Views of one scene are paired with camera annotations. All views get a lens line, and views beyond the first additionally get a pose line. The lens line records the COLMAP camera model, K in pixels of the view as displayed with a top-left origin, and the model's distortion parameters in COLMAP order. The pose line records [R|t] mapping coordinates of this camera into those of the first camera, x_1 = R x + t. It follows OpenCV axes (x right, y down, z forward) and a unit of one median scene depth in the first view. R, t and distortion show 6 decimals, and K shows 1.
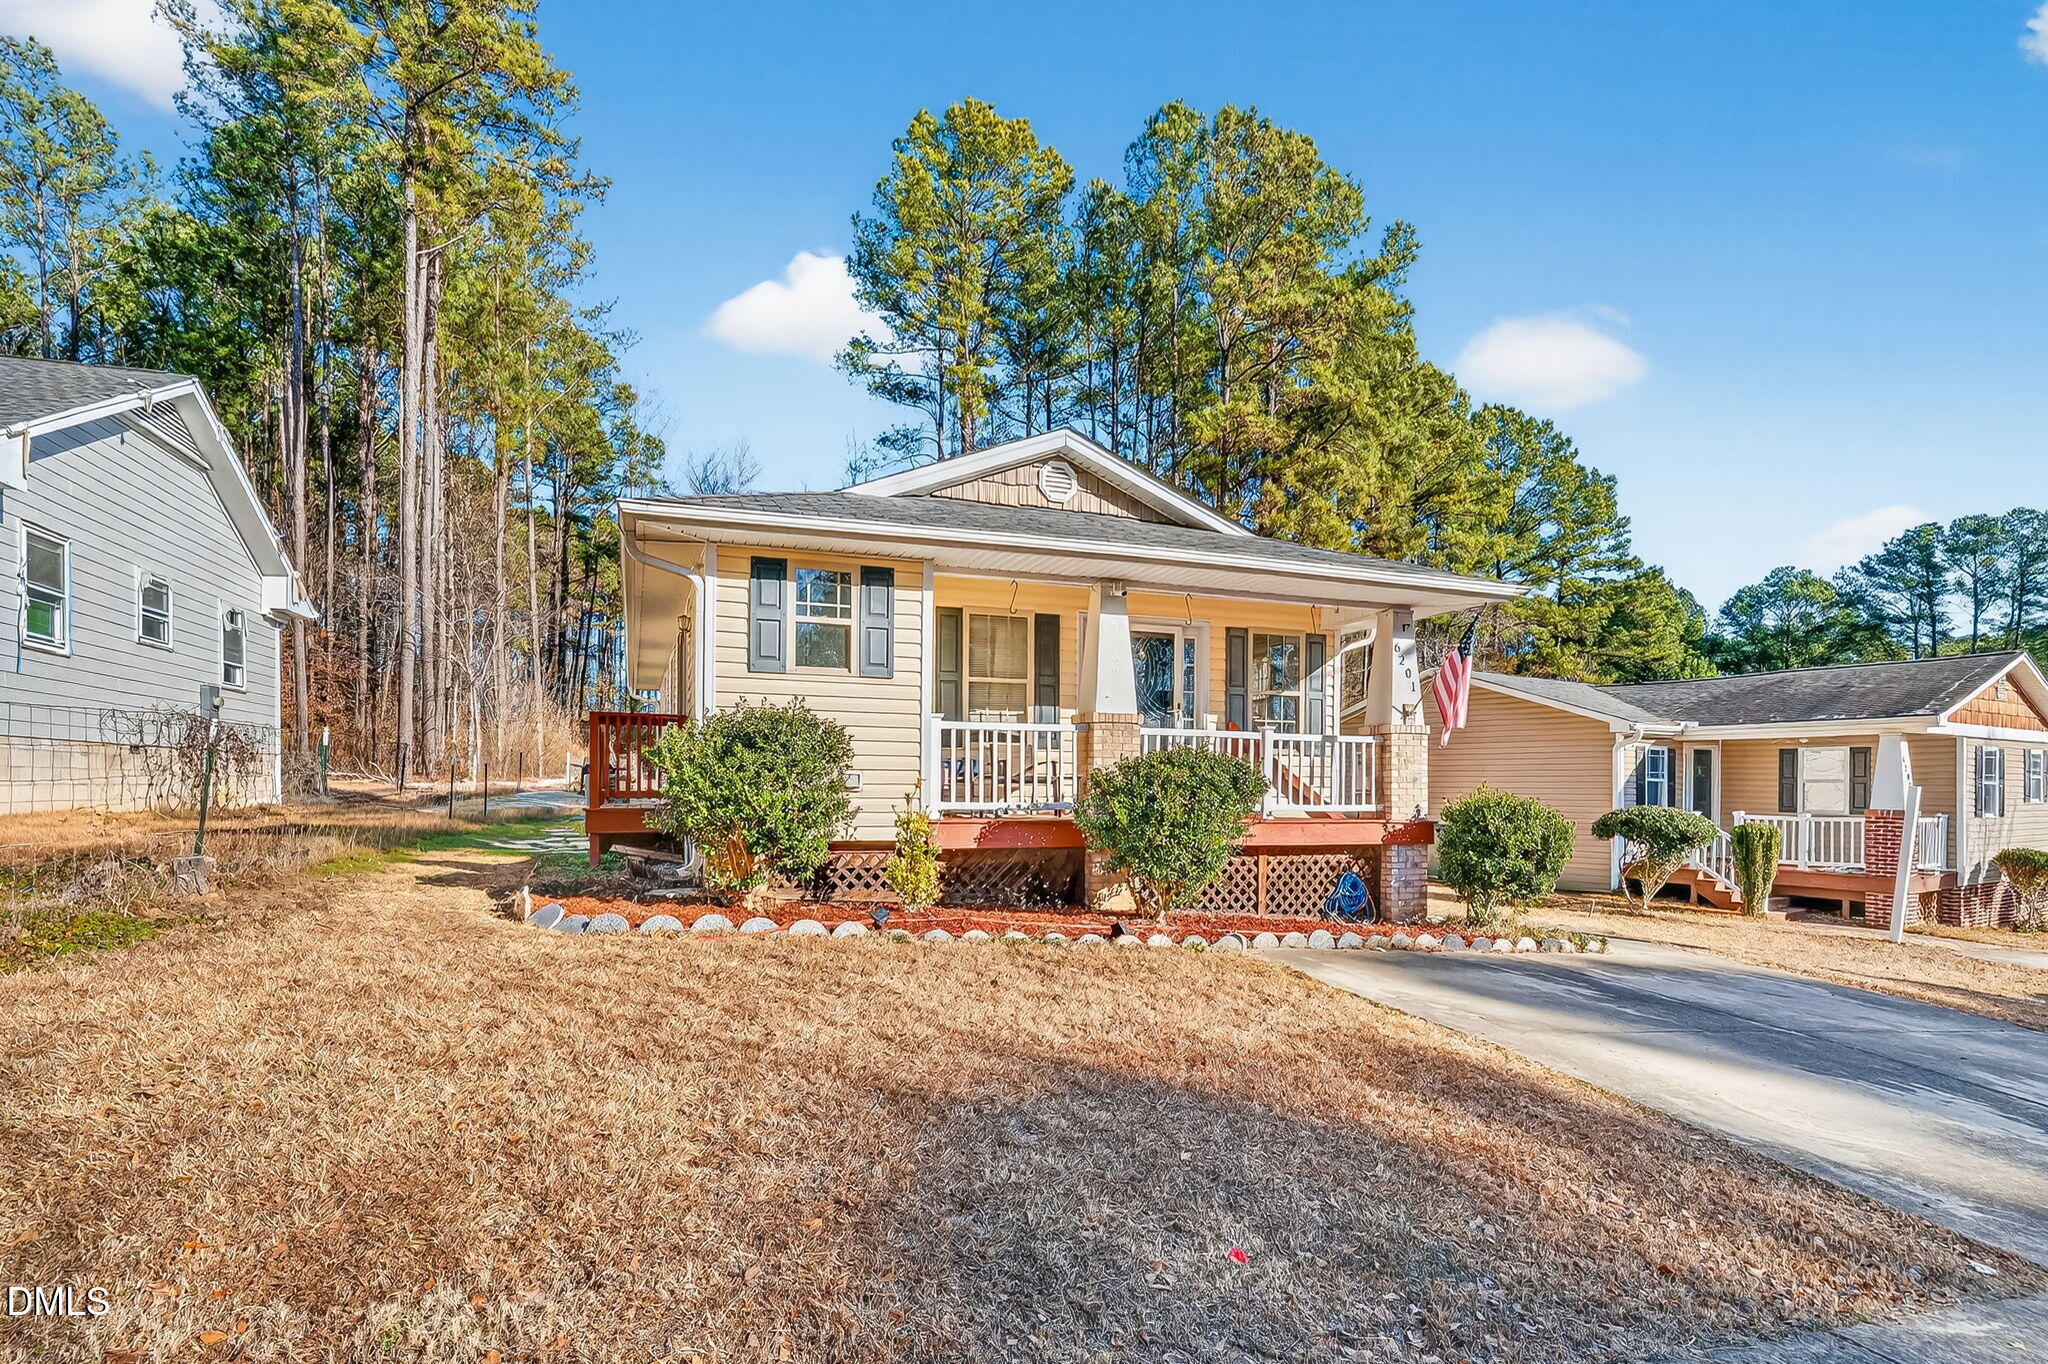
lens RADIAL K [[942.5, 0, 1019.6], [0, 942.5, 683.1], [0, 0, 1]] dist [0.003400, 0.000521]
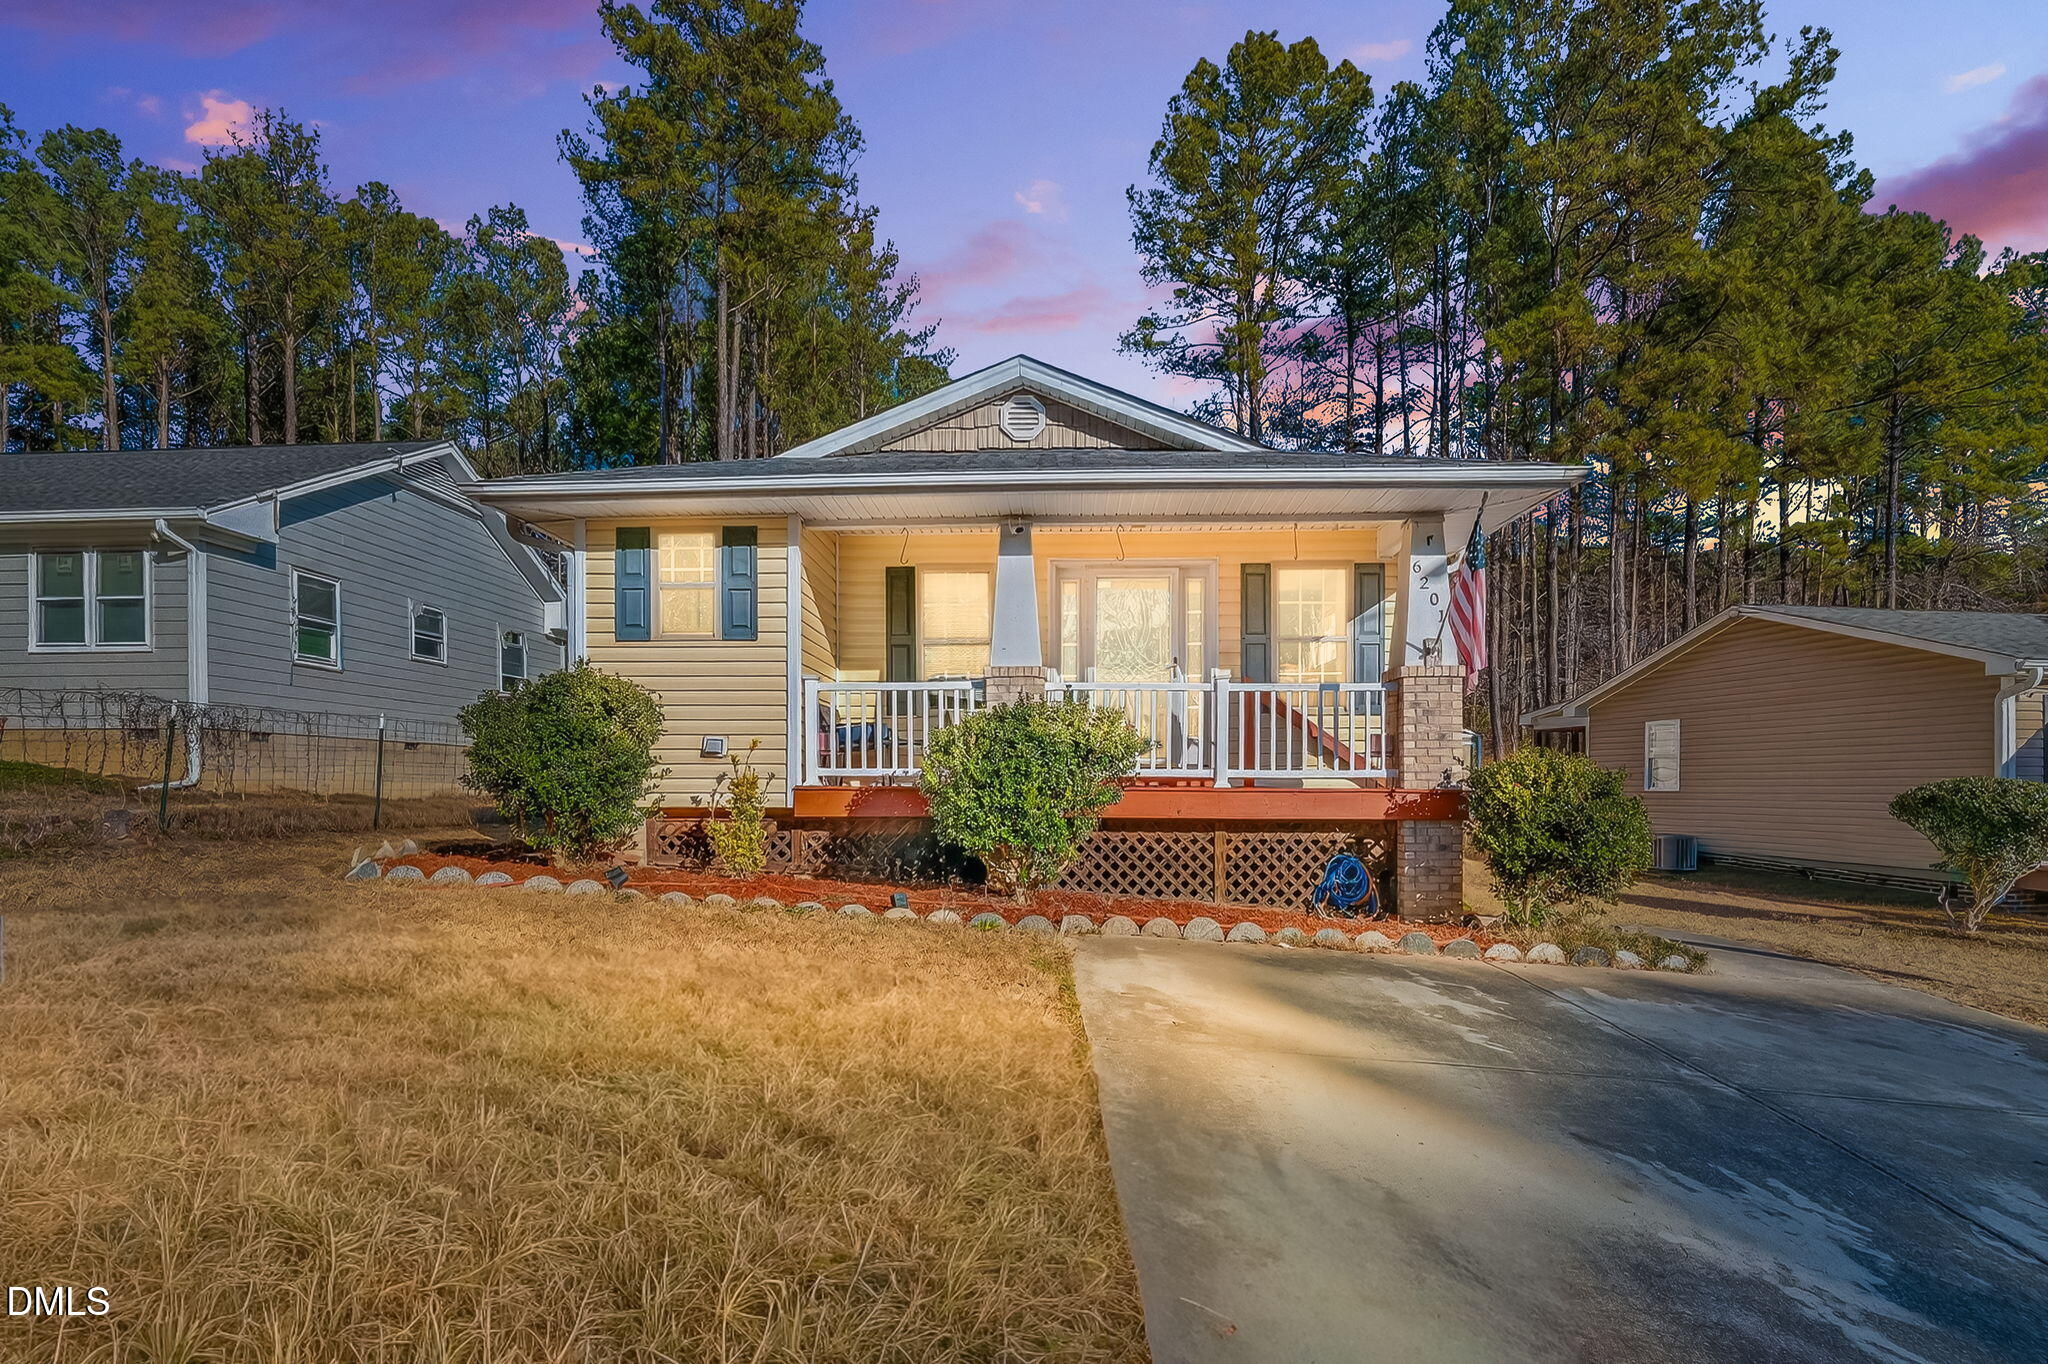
lens RADIAL K [[978.5, 0, 1013.6], [0, 978.5, 689.2], [0, 0, 1]] dist [0.003063, 0.000124]
pose [[0.930643, -0.044293, -0.363239, 0.392642], [0.047796, 0.998857, 0.000657, 0.047431], [0.362794, -0.017973, 0.931696, 0.133715]]
